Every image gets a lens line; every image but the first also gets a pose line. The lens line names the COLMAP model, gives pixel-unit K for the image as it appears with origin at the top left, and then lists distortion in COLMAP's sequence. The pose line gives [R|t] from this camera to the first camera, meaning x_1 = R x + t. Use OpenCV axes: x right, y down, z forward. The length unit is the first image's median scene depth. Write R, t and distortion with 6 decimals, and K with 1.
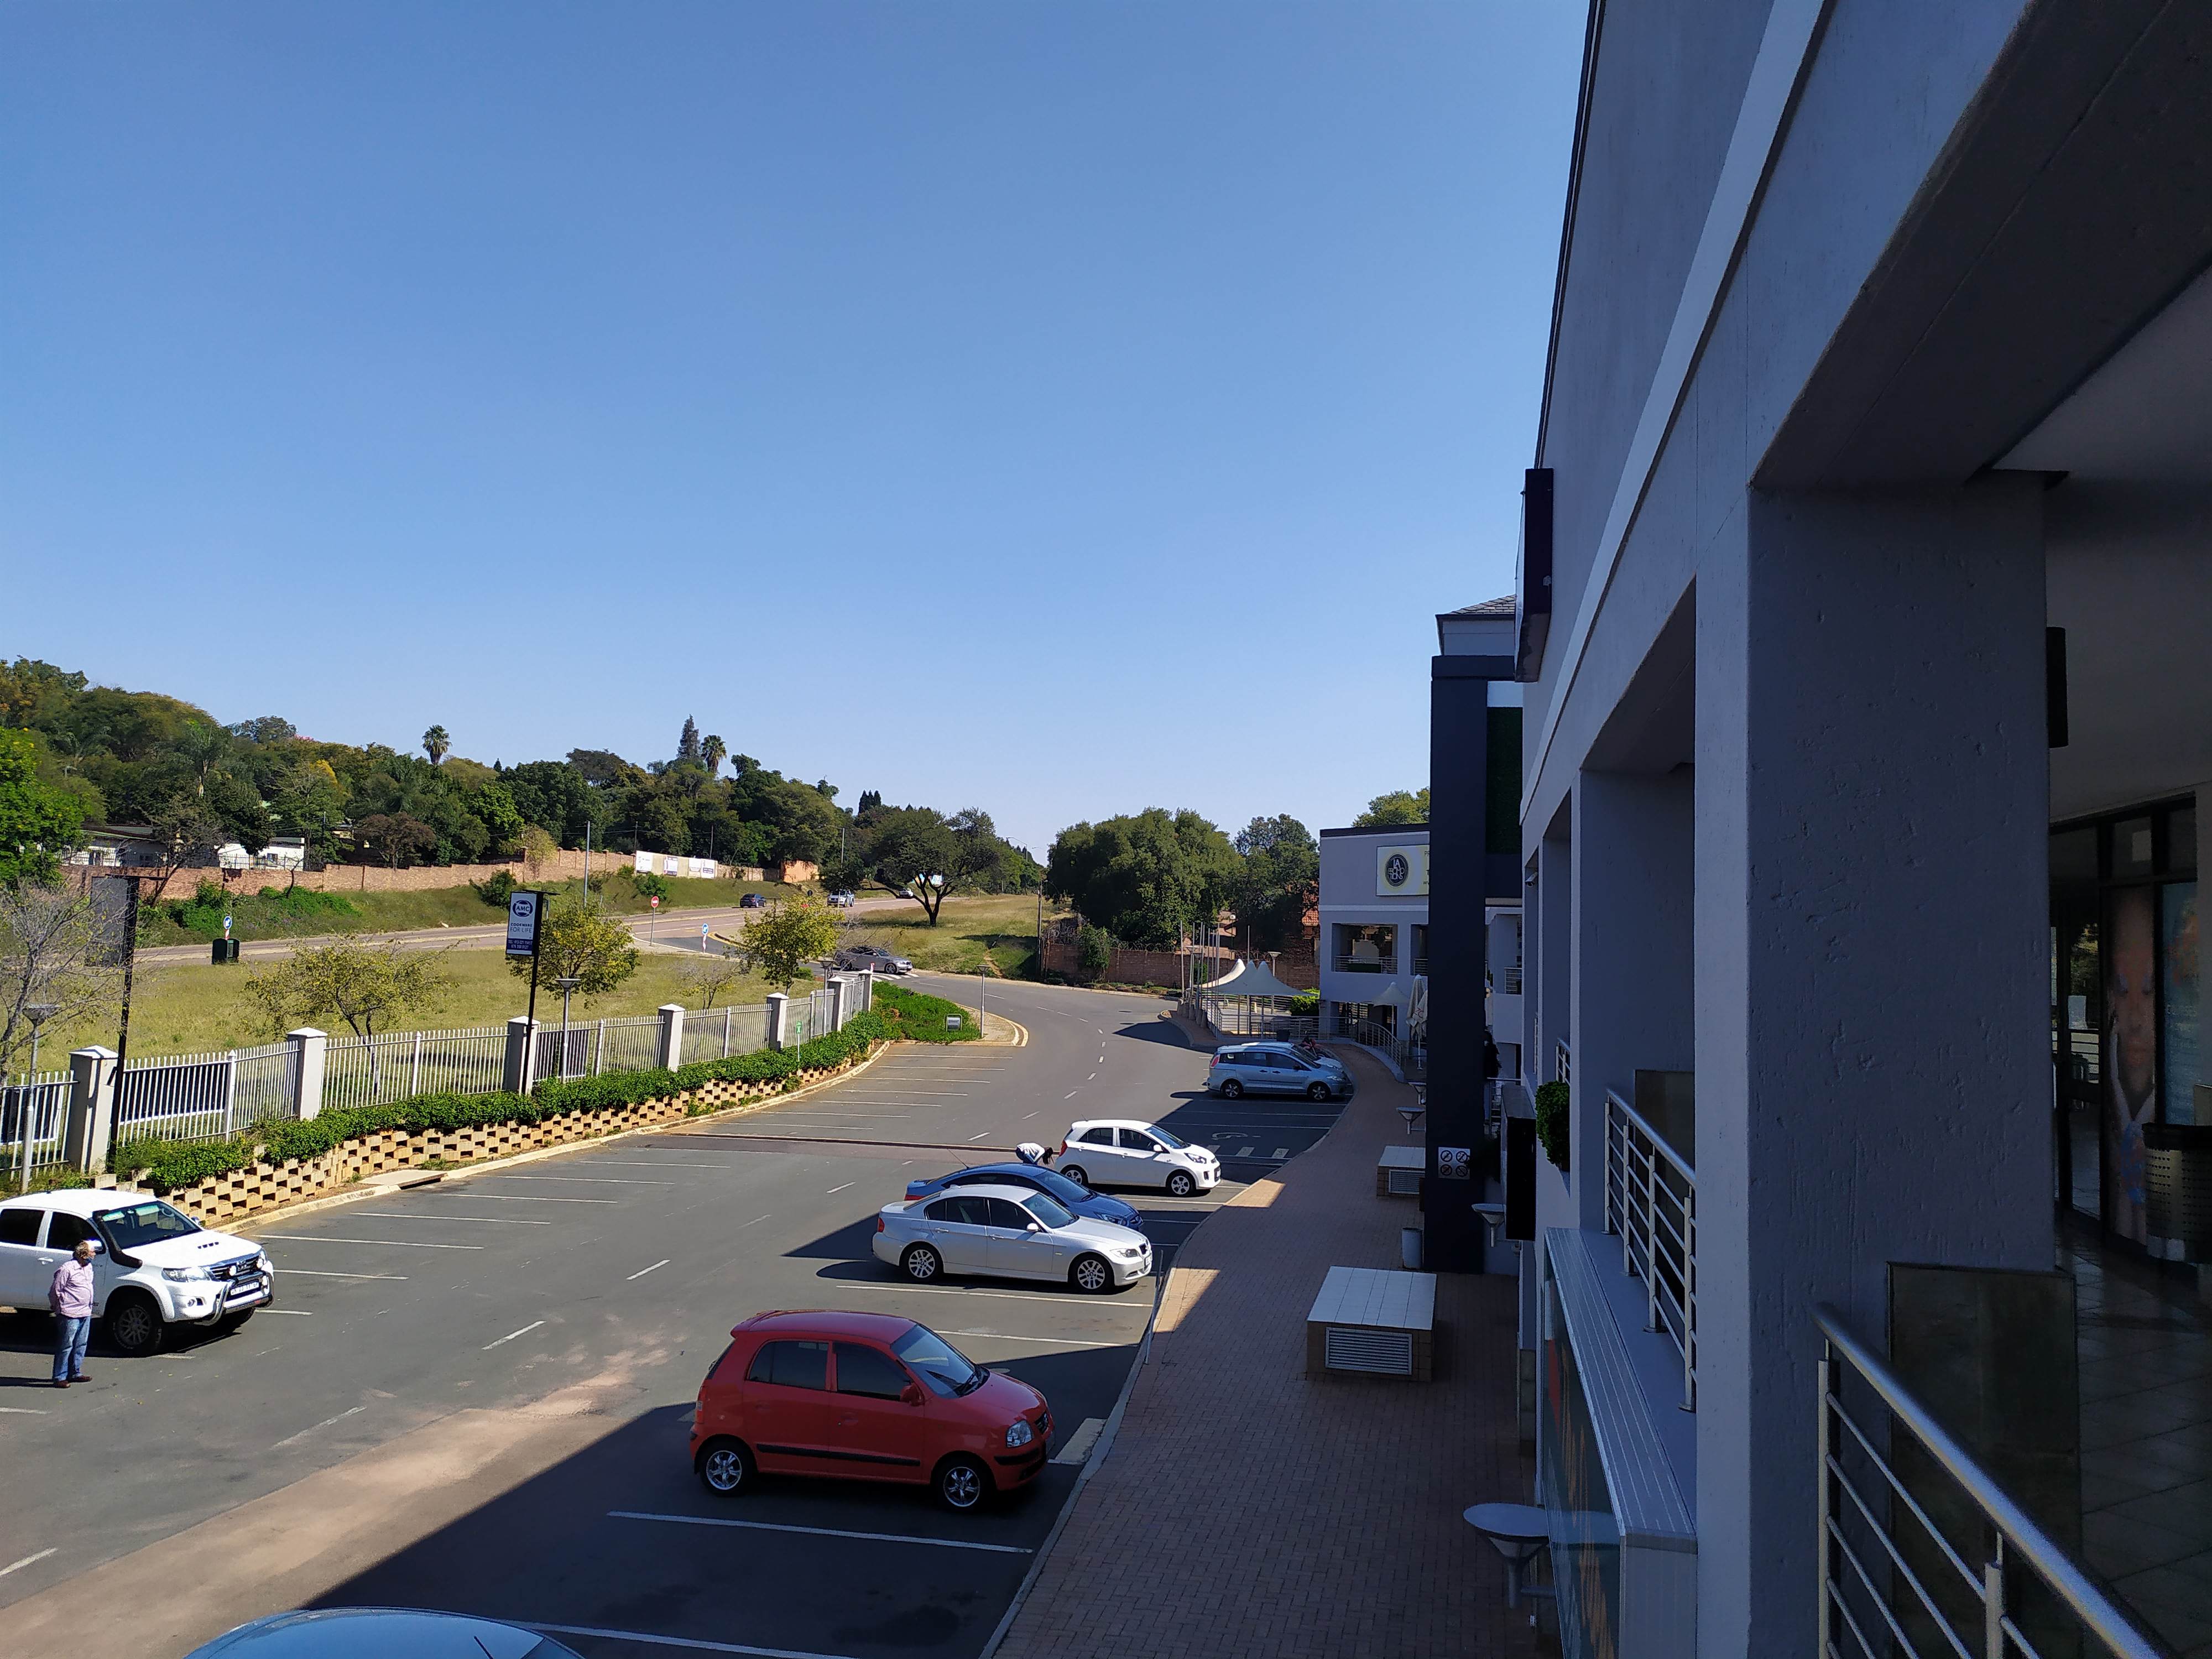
lens RADIAL K [[1648.0, 0, 1106.0], [0, 1648.0, 829.5], [0, 0, 1]] dist [0.033829, -0.038093]
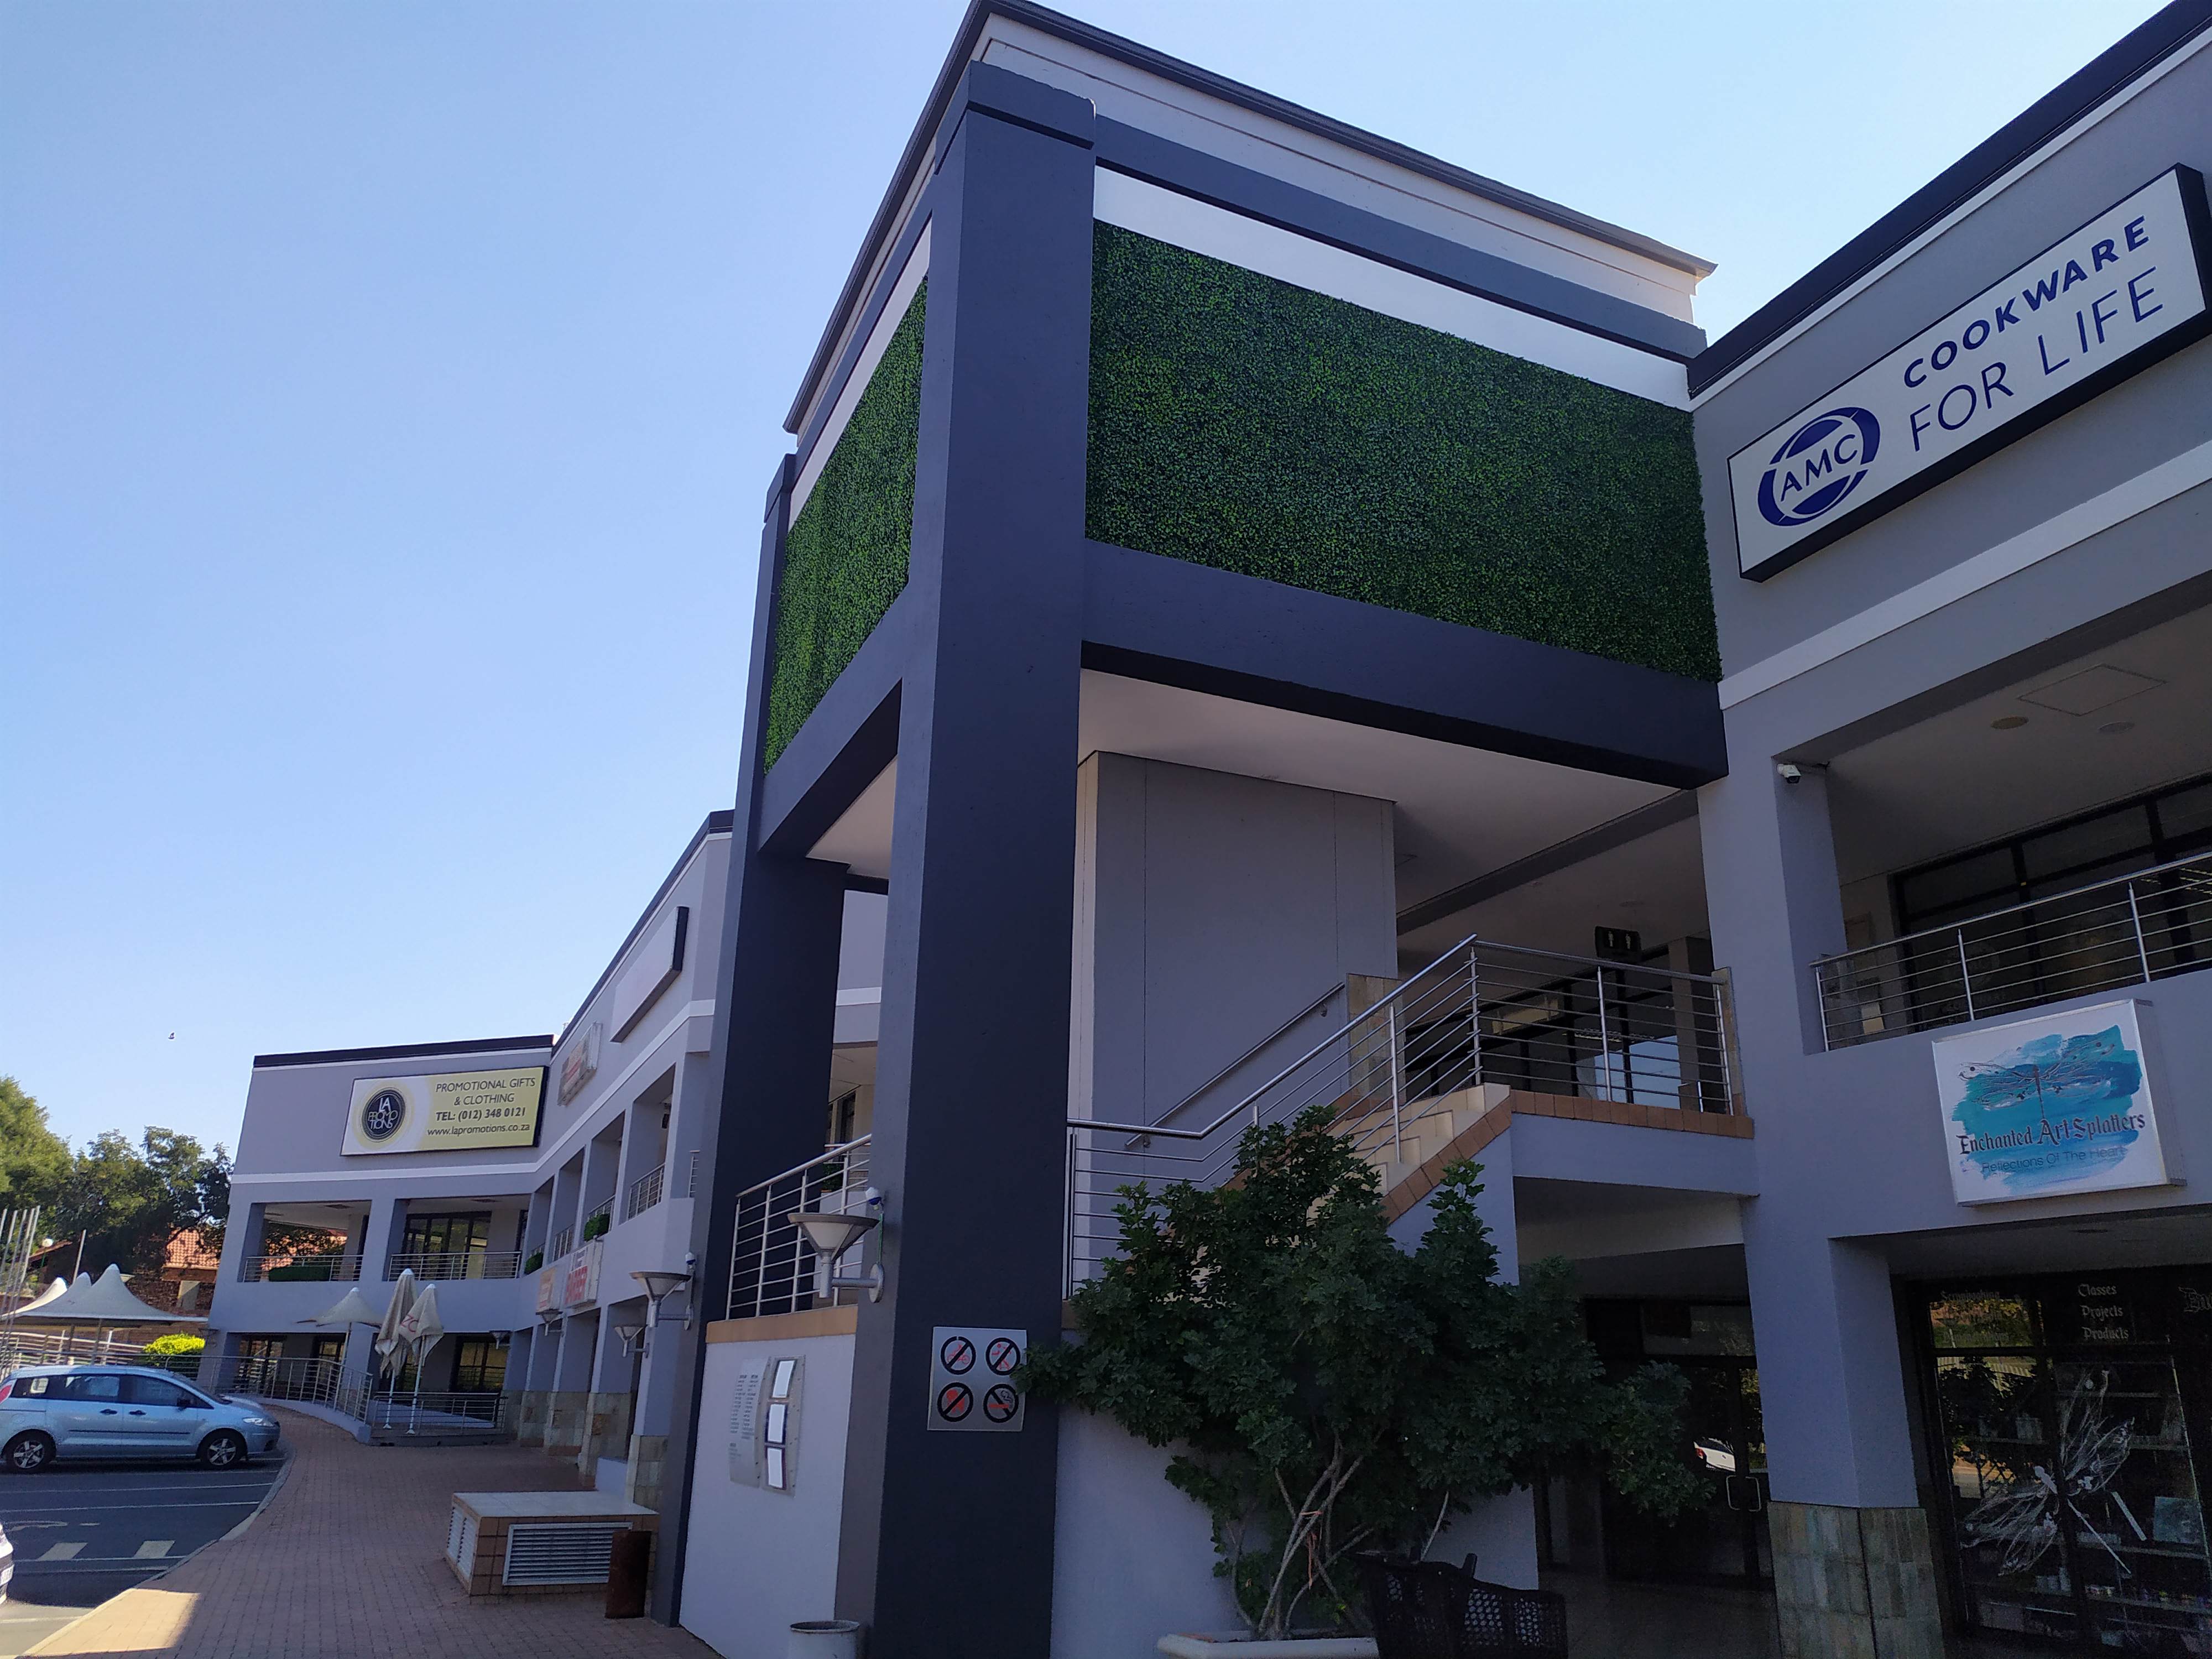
lens RADIAL K [[1619.0, 0, 1106.0], [0, 1619.0, 829.5], [0, 0, 1]] dist [0.055251, -0.048725]
pose [[0.799114, 0.187302, 0.571257, 0.013040], [-0.038056, 0.964082, -0.262865, 0.076084], [-0.599973, 0.188320, 0.777539, 0.302206]]
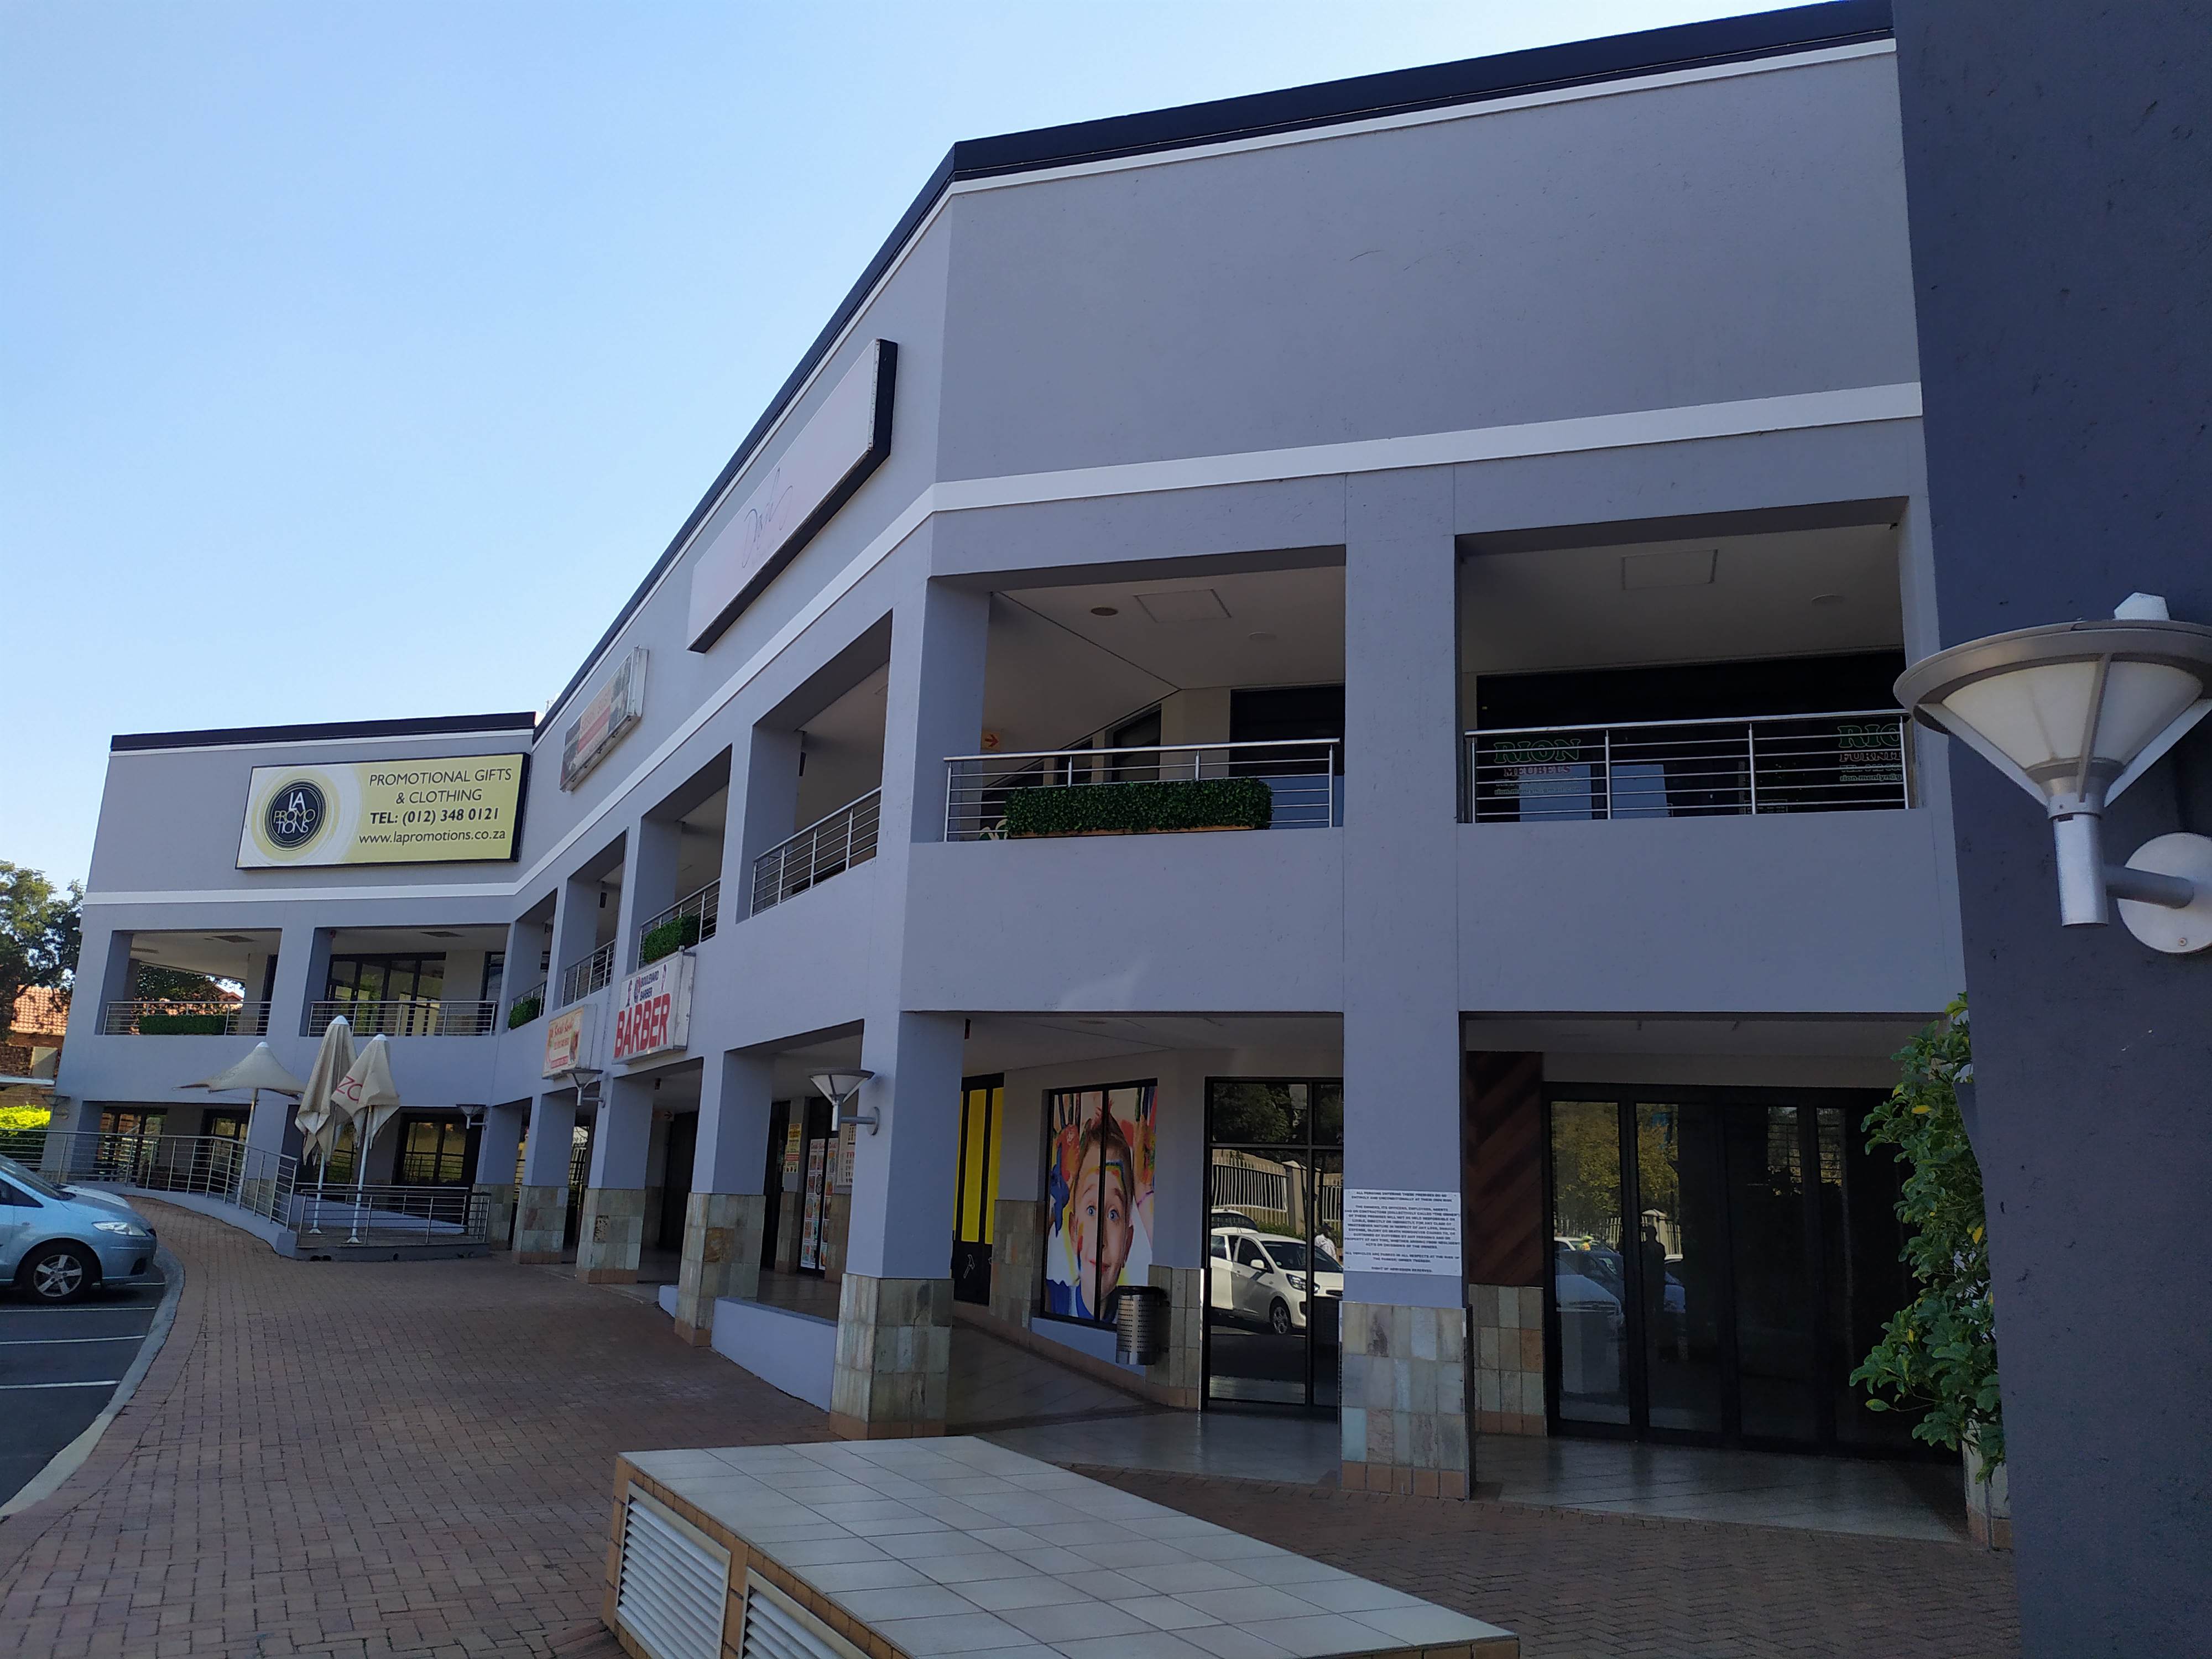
lens RADIAL K [[1619.0, 0, 1106.0], [0, 1619.0, 829.5], [0, 0, 1]] dist [0.055251, -0.048725]
pose [[0.756829, 0.147507, 0.636750, 0.053246], [-0.059977, 0.985764, -0.157071, 0.089968], [-0.650855, 0.080685, 0.754903, 0.493676]]
